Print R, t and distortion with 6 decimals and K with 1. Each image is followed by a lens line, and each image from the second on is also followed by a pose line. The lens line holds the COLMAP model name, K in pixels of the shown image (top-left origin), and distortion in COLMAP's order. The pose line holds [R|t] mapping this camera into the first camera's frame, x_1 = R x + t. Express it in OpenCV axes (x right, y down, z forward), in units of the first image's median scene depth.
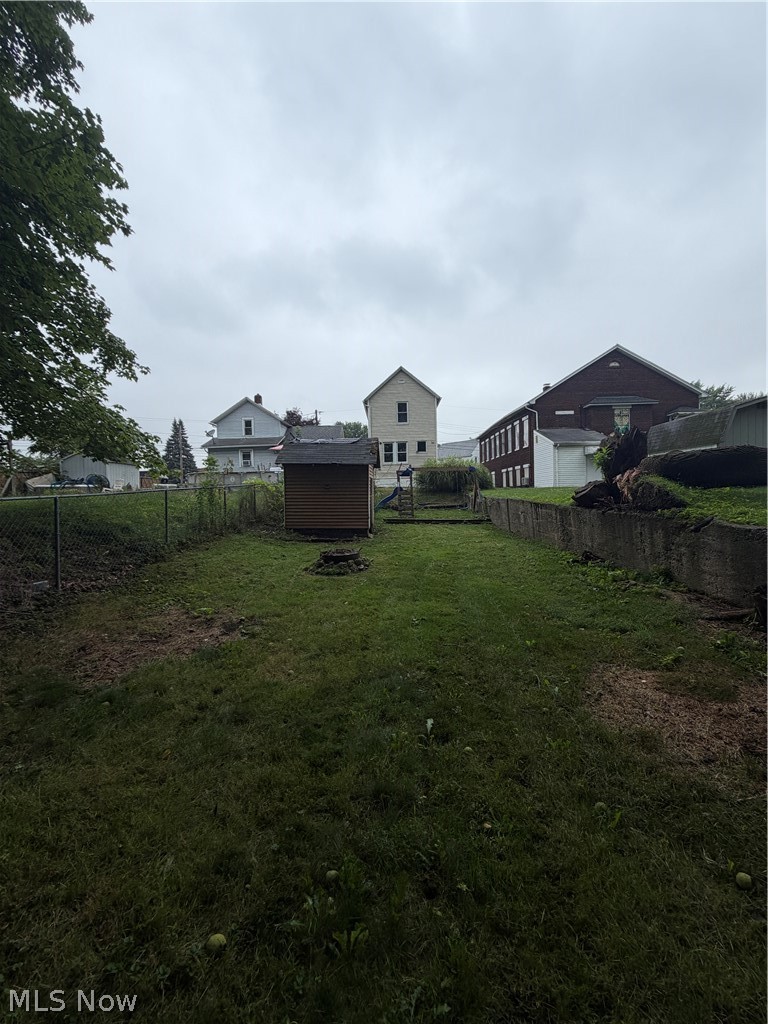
lens RADIAL K [[406.4, 0, 382.6], [0, 406.4, 509.3], [0, 0, 1]] dist [-0.000003, 0.000228]
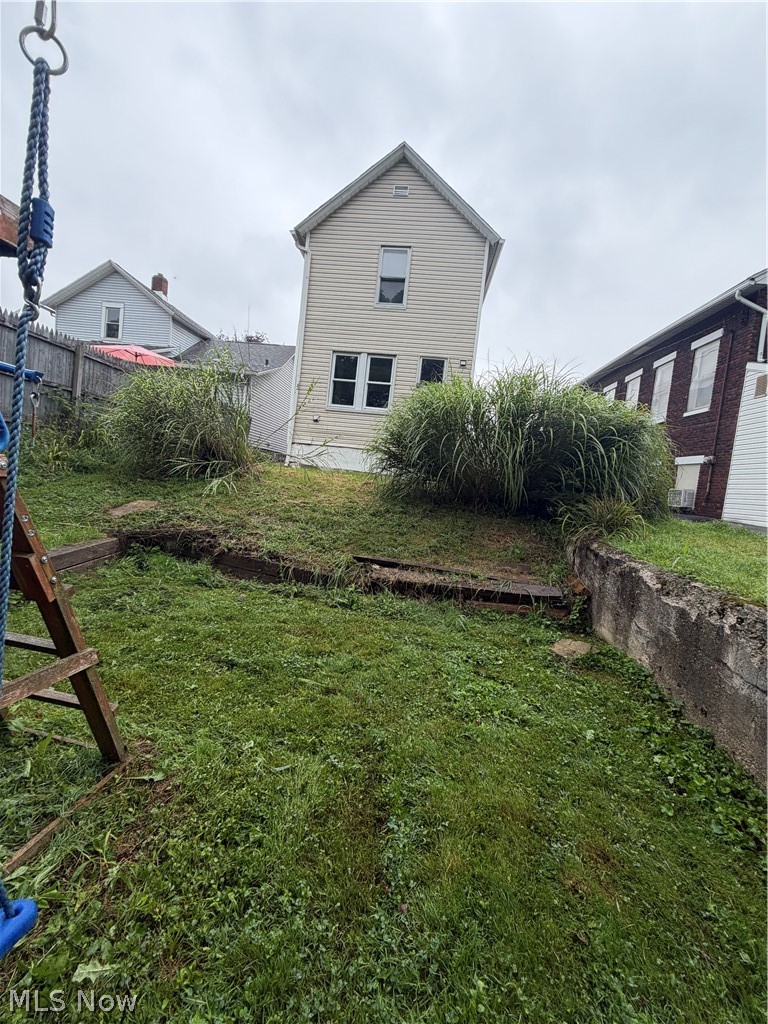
lens RADIAL K [[406.4, 0, 384.0], [0, 406.4, 512.2], [0, 0, 1]] dist [-0.000003, 0.000228]
pose [[0.989774, 0.129850, -0.059055, 0.090571], [-0.127428, 0.990911, 0.043092, -0.036647], [0.064113, -0.035126, 0.997324, 0.614670]]
